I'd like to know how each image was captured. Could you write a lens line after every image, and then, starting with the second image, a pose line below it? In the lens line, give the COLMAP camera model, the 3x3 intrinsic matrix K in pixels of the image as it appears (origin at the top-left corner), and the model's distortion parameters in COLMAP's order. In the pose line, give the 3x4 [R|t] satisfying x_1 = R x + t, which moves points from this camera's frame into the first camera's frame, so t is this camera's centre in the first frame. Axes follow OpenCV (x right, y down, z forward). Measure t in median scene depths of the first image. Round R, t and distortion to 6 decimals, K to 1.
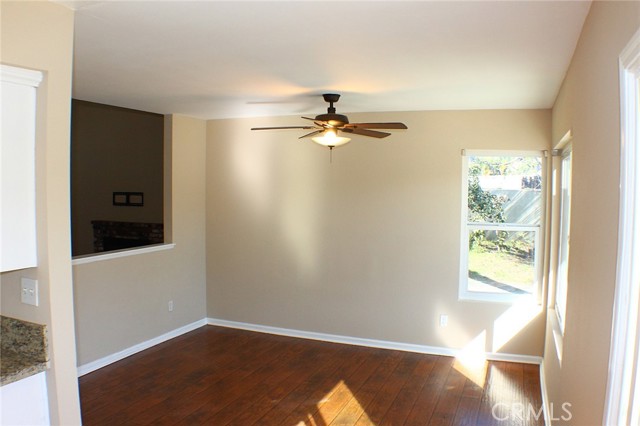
lens RADIAL K [[492.7, 0, 318.0], [0, 492.7, 213.3], [0, 0, 1]] dist [-0.129735, -0.003804]
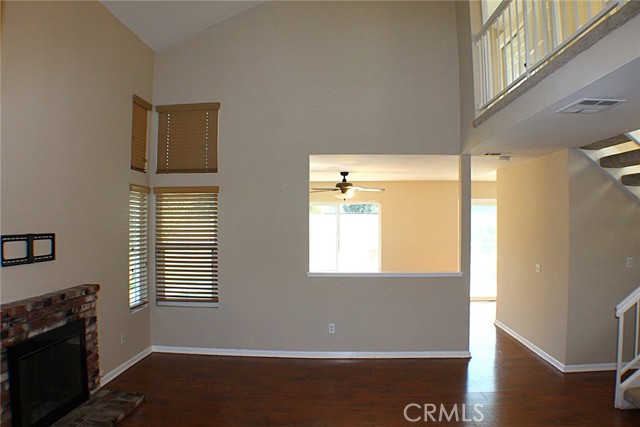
lens RADIAL K [[492.7, 0, 319.7], [0, 492.7, 215.1], [0, 0, 1]] dist [-0.129735, -0.003804]
pose [[-0.342509, -0.004758, 0.939503, -0.922912], [0.044441, 0.998786, 0.021260, -0.059894], [-0.938463, 0.049034, -0.341881, 0.902653]]
